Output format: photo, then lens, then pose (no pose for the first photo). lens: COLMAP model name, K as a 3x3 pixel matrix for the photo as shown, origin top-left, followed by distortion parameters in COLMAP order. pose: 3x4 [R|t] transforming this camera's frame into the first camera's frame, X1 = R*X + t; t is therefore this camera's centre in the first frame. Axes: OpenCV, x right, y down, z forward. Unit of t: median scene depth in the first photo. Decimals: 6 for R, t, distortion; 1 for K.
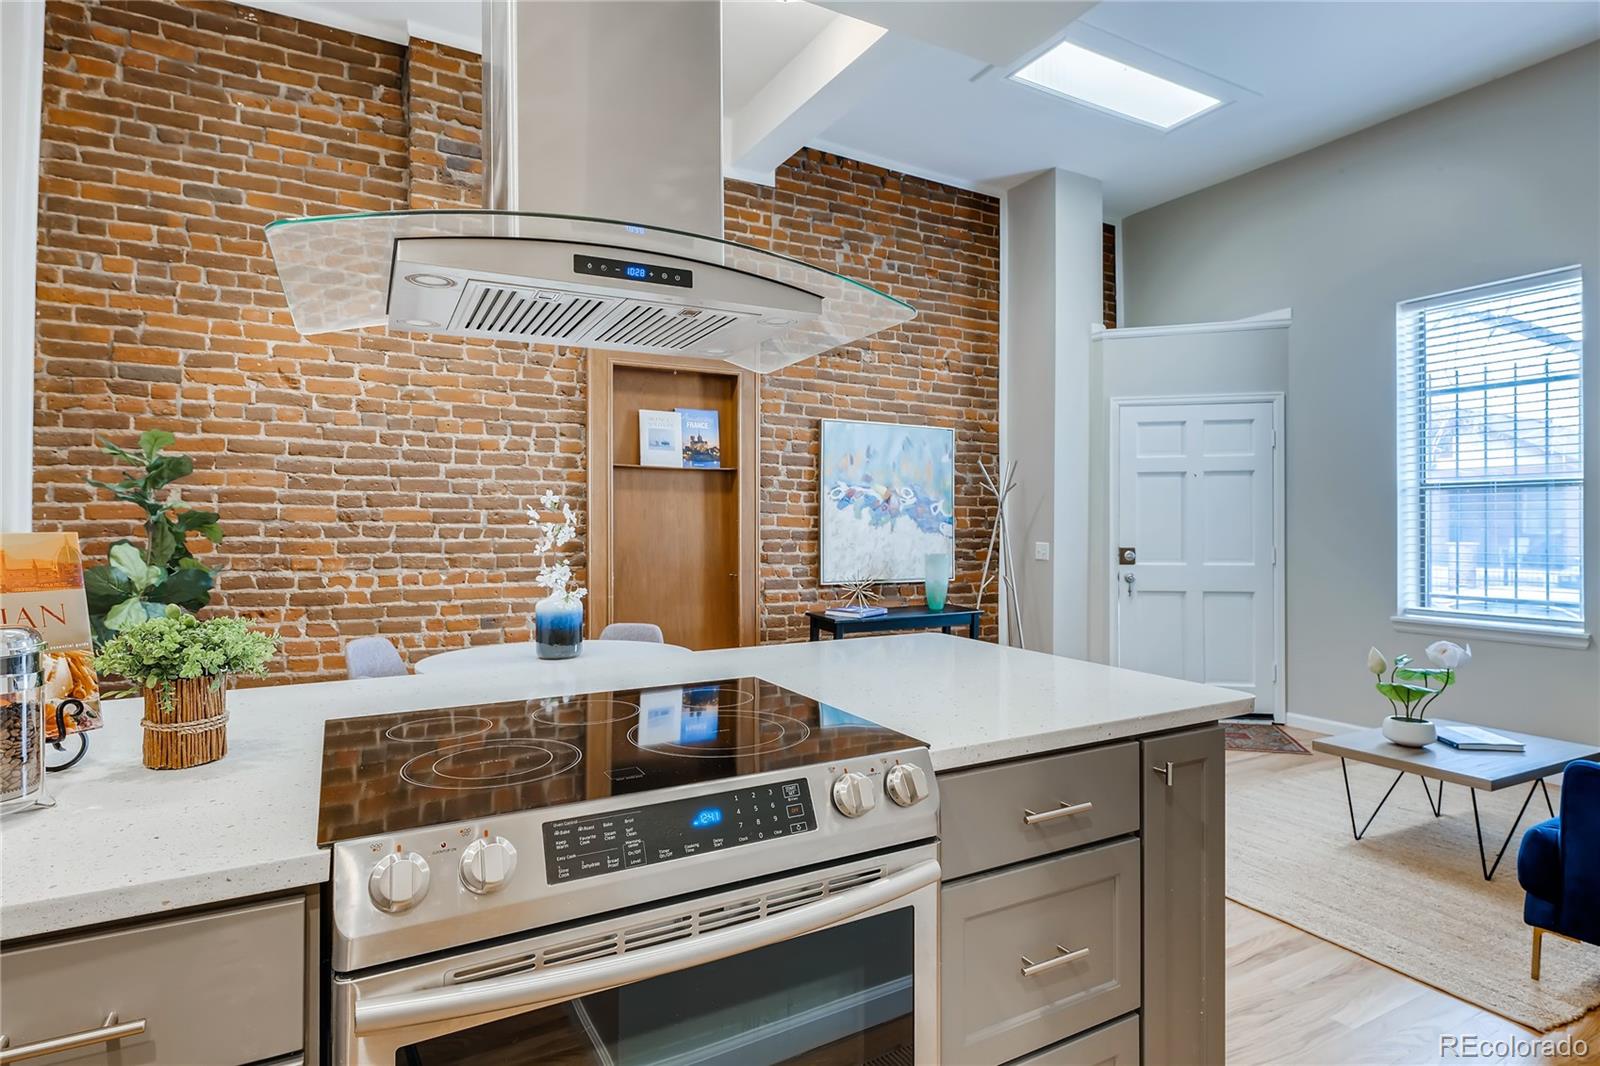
lens RADIAL K [[824.1, 0, 794.9], [0, 824.1, 516.5], [0, 0, 1]] dist [-0.001223, 0.001526]
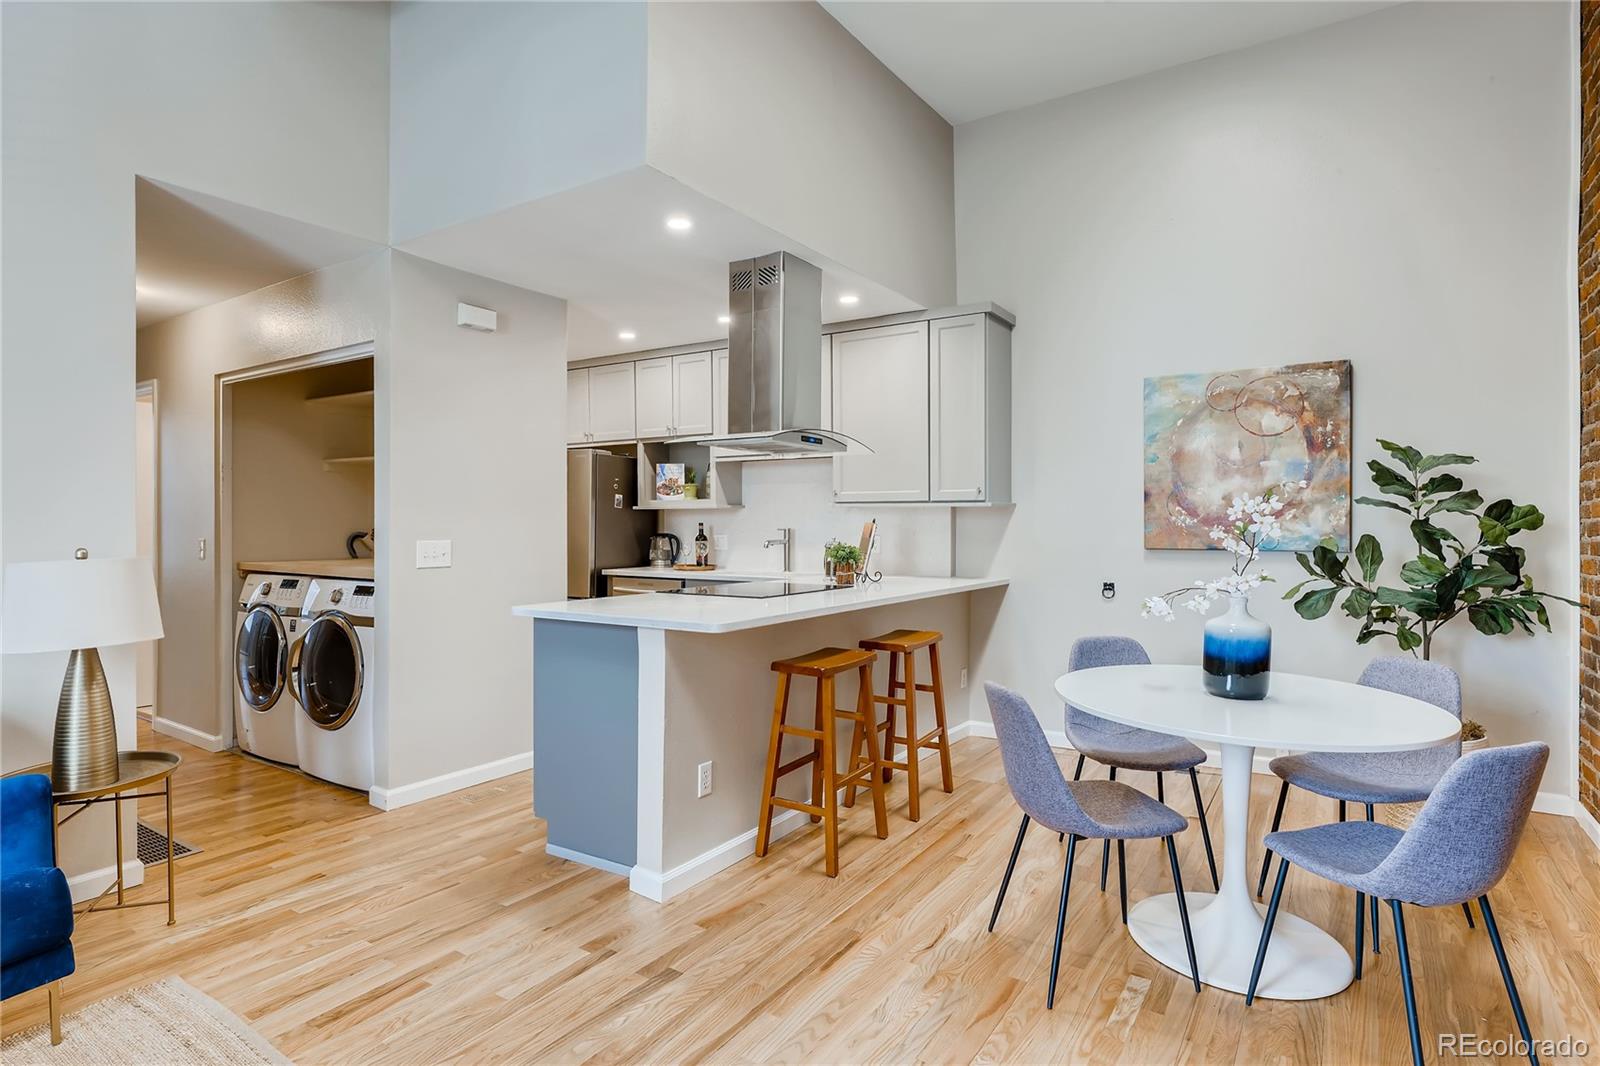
lens RADIAL K [[824.1, 0, 794.7], [0, 824.1, 525.8], [0, 0, 1]] dist [-0.001223, 0.001526]
pose [[-0.885492, -0.000579, -0.464655, 0.329316], [0.000891, 0.999995, -0.002943, 0.012102], [0.464654, -0.003020, -0.885487, 1.130794]]
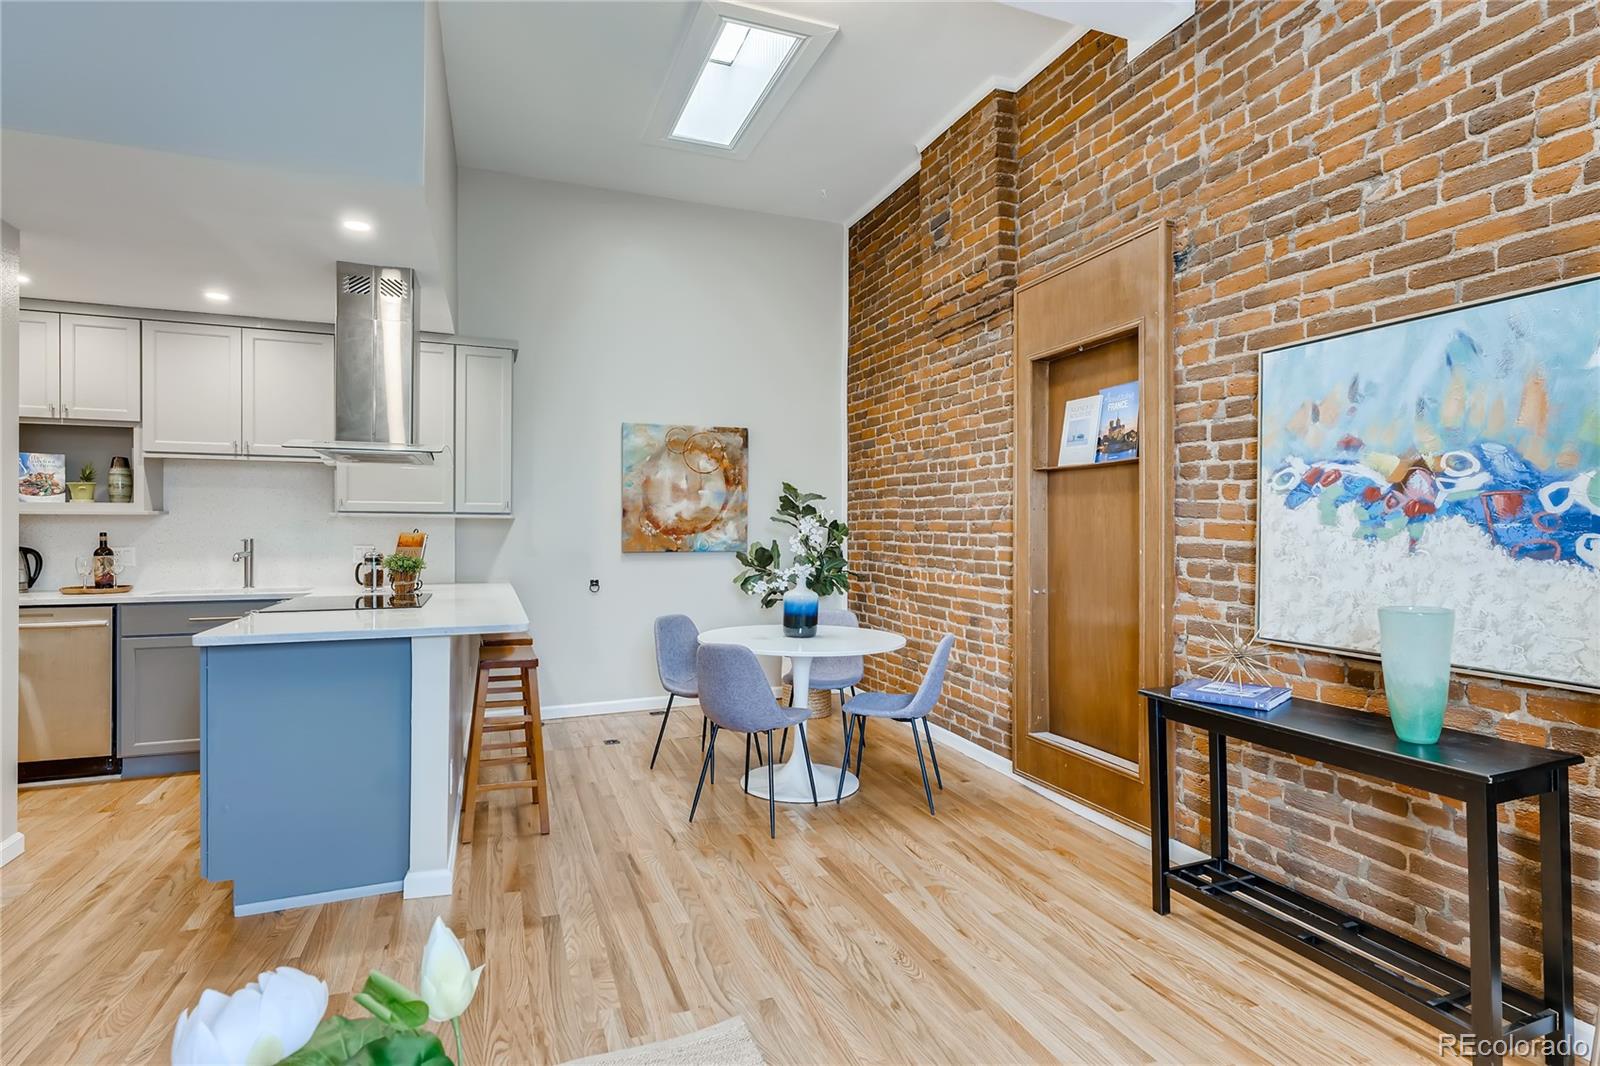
lens RADIAL K [[824.1, 0, 793.8], [0, 824.1, 527.1], [0, 0, 1]] dist [-0.001223, 0.001526]
pose [[-0.144705, -0.005641, -0.989459, 0.753947], [0.004449, 0.999970, -0.006352, 0.006582], [0.989465, -0.005321, -0.144676, 0.894548]]
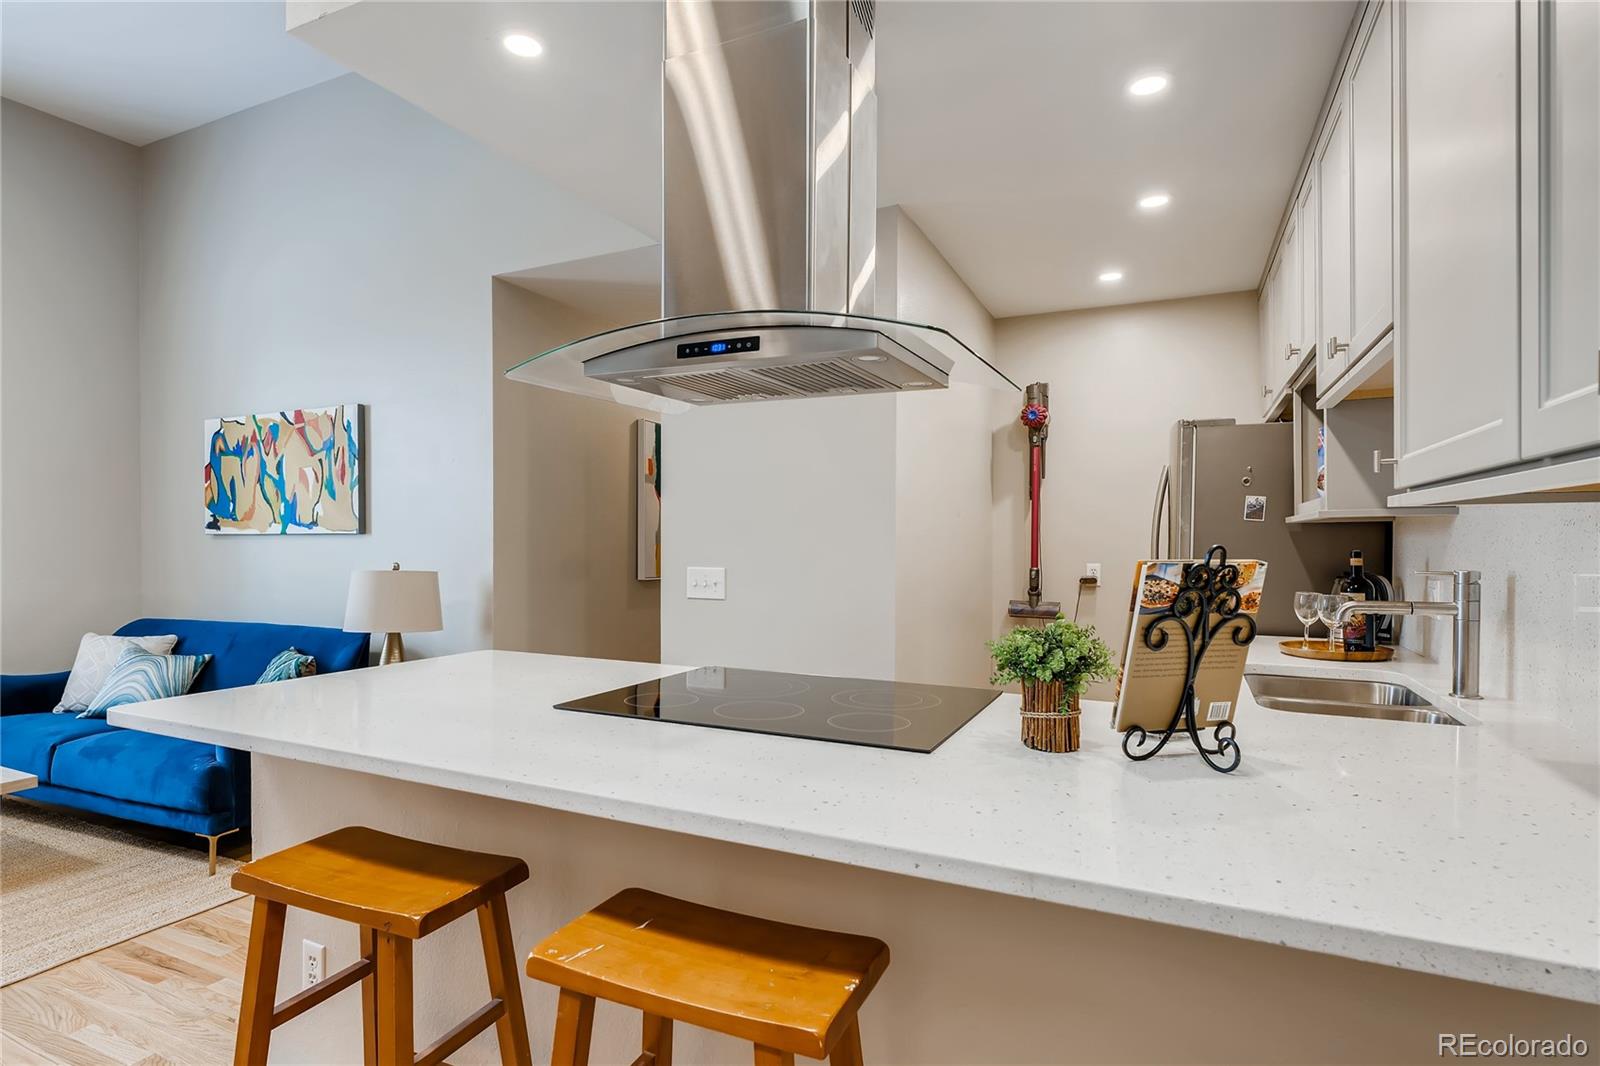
lens RADIAL K [[824.1, 0, 793.5], [0, 824.1, 550.9], [0, 0, 1]] dist [-0.001223, 0.001526]
pose [[-0.584303, -0.017472, 0.811347, -0.398781], [-0.010275, 0.999847, 0.014132, -0.001062], [-0.811470, -0.000080, -0.584394, 0.539670]]
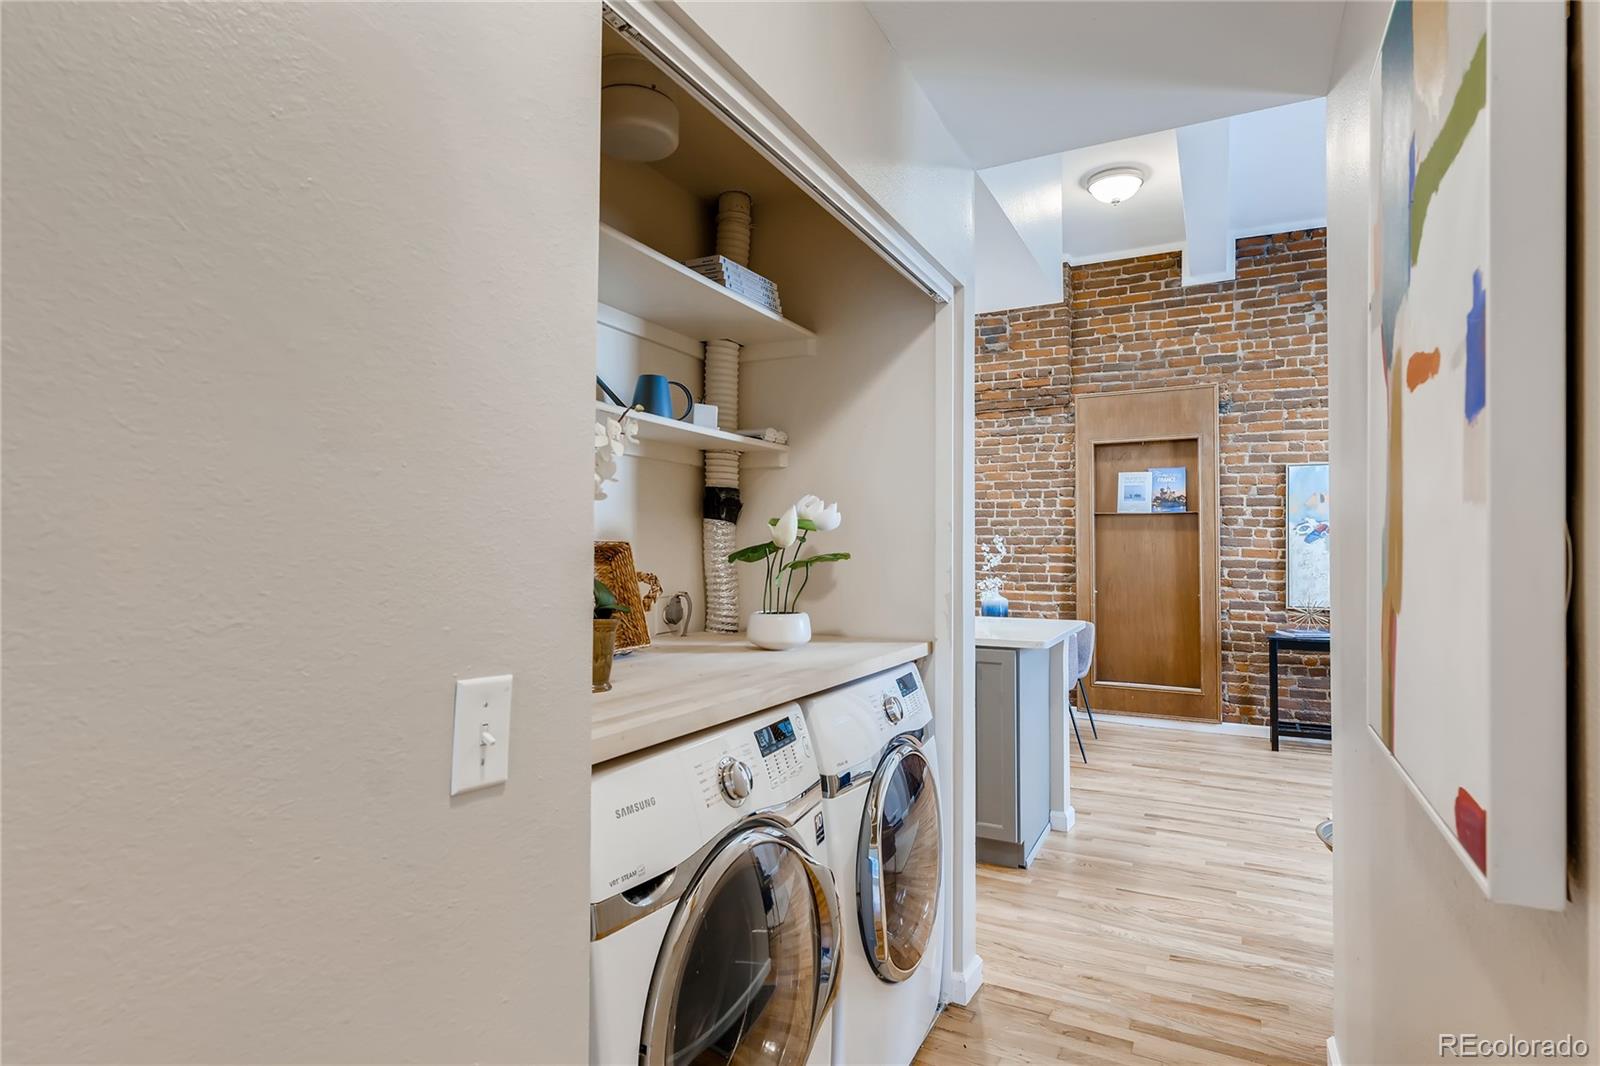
lens RADIAL K [[824.1, 0, 807.7], [0, 824.1, 528.5], [0, 0, 1]] dist [-0.001223, 0.001526]
pose [[0.555894, -0.019934, -0.831014, 0.722483], [0.001454, 0.999734, -0.023008, -0.003849], [0.831252, 0.011581, 0.555775, -0.229305]]
